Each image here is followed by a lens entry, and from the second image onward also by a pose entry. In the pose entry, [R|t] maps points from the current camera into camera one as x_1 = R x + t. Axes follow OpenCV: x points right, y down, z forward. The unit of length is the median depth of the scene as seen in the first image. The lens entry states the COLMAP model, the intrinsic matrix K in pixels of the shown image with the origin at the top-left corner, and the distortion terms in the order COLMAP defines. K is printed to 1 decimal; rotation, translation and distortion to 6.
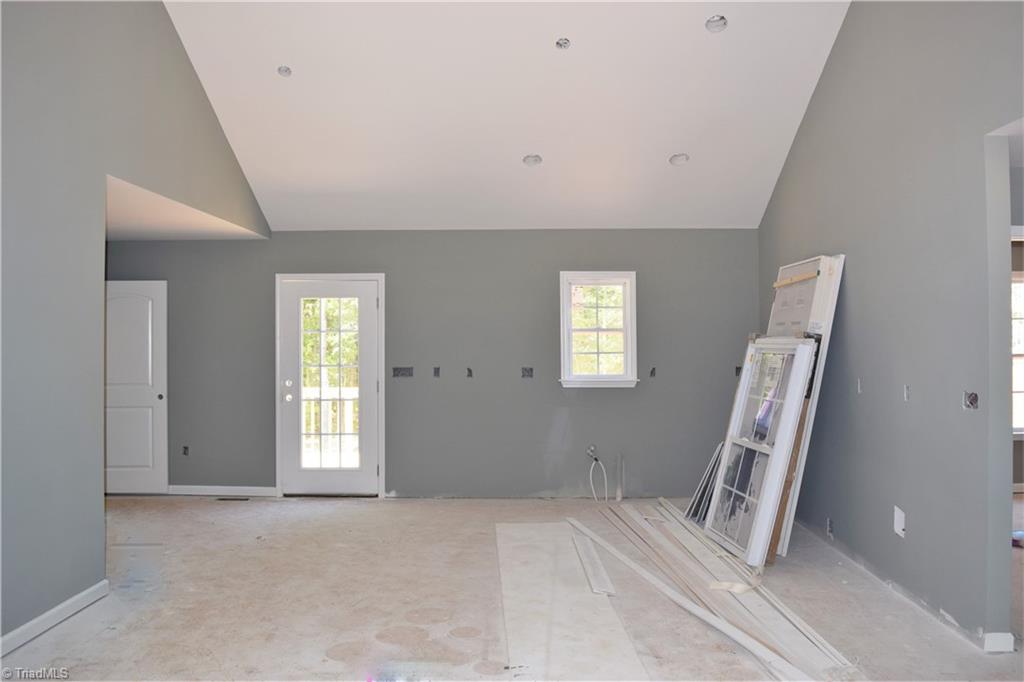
lens RADIAL K [[790.2, 0, 512.0], [0, 790.2, 341.0], [0, 0, 1]] dist [0.000382, 0.003776]
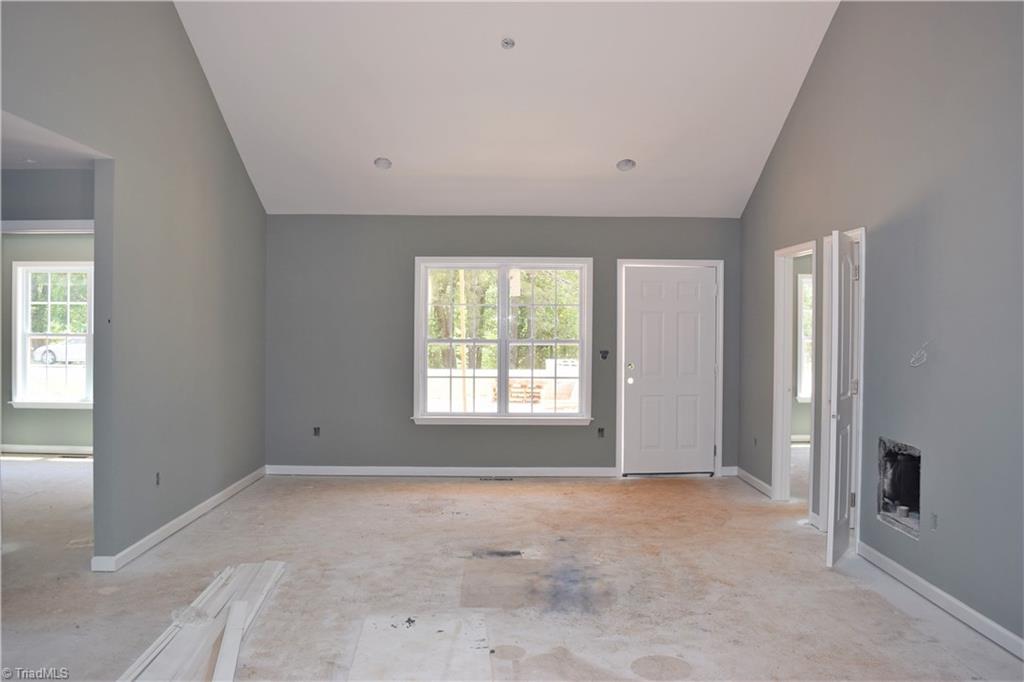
lens RADIAL K [[790.2, 0, 512.0], [0, 790.2, 341.0], [0, 0, 1]] dist [0.000382, 0.003776]
pose [[-0.999209, -0.001950, -0.039731, 0.008601], [-0.002536, 0.999889, 0.014694, 0.004597], [0.039698, 0.014783, -0.999102, 1.966748]]
